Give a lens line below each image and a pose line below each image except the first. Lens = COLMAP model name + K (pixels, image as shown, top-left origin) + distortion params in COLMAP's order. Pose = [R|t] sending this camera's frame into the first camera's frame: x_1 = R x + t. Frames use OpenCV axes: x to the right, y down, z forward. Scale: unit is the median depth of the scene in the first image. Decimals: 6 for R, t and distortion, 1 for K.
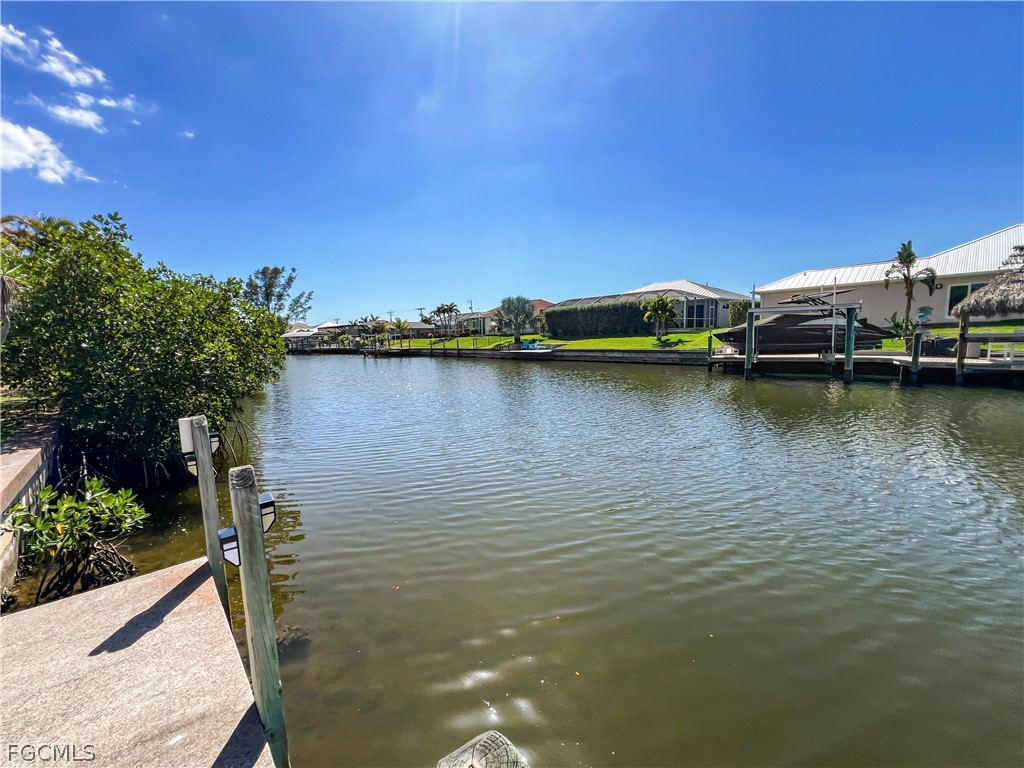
lens RADIAL K [[422.8, 0, 500.7], [0, 422.8, 383.6], [0, 0, 1]] dist [-0.003188, 0.000890]
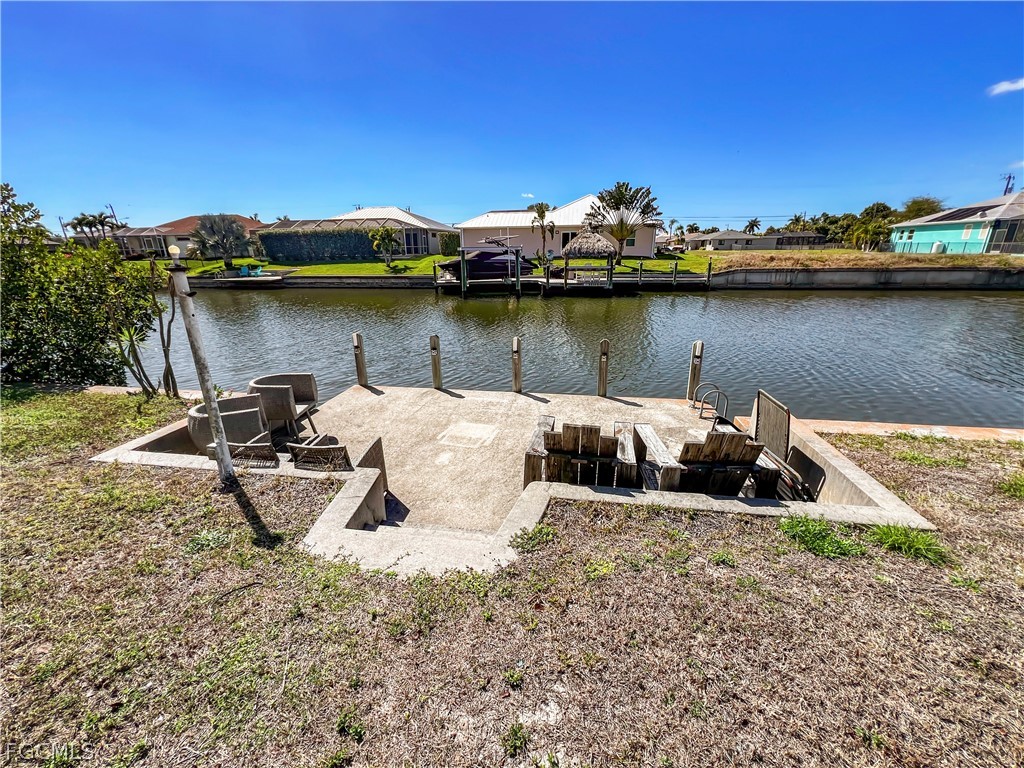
lens RADIAL K [[411.6, 0, 509.5], [0, 411.6, 384.4], [0, 0, 1]] dist [0.008052, -0.000091]
pose [[0.777466, -0.183543, 0.601547, -0.115836], [0.065790, 0.974955, 0.212446, -0.006895], [-0.625474, -0.125594, 0.770070, -0.127116]]
